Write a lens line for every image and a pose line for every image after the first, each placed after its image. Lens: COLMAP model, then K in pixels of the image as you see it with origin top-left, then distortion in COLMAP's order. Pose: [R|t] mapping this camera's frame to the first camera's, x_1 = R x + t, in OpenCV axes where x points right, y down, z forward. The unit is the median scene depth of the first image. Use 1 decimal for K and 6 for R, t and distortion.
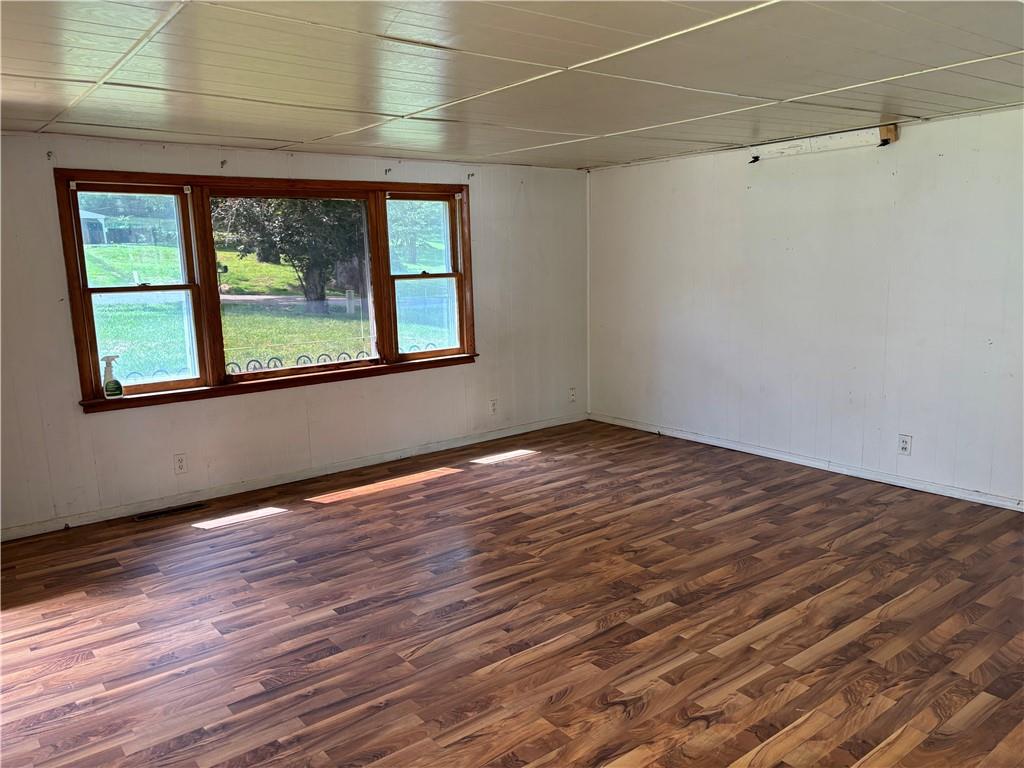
lens RADIAL K [[775.4, 0, 512.0], [0, 775.4, 384.0], [0, 0, 1]] dist [0.057560, -0.040472]
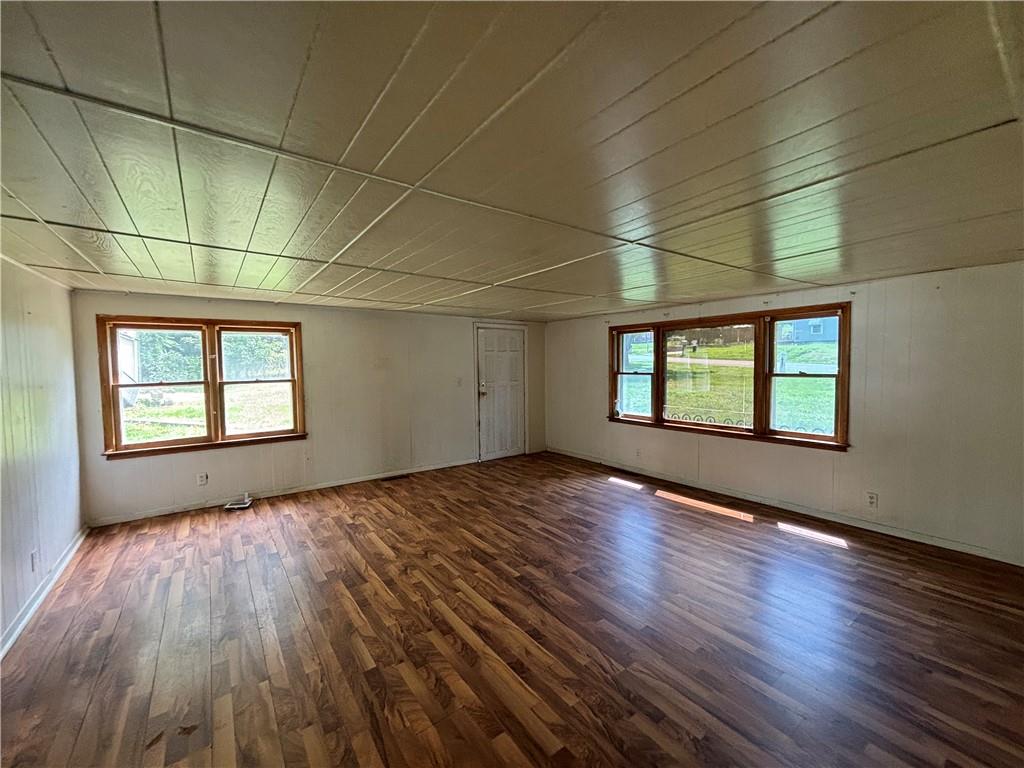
lens RADIAL K [[416.2, 0, 512.0], [0, 416.2, 384.0], [0, 0, 1]] dist [0.001475, -0.000086]
pose [[-0.031659, 0.078523, -0.996409, 0.871371], [-0.152546, 0.984850, 0.082459, -0.157956], [0.987789, 0.154609, -0.019201, 0.775292]]
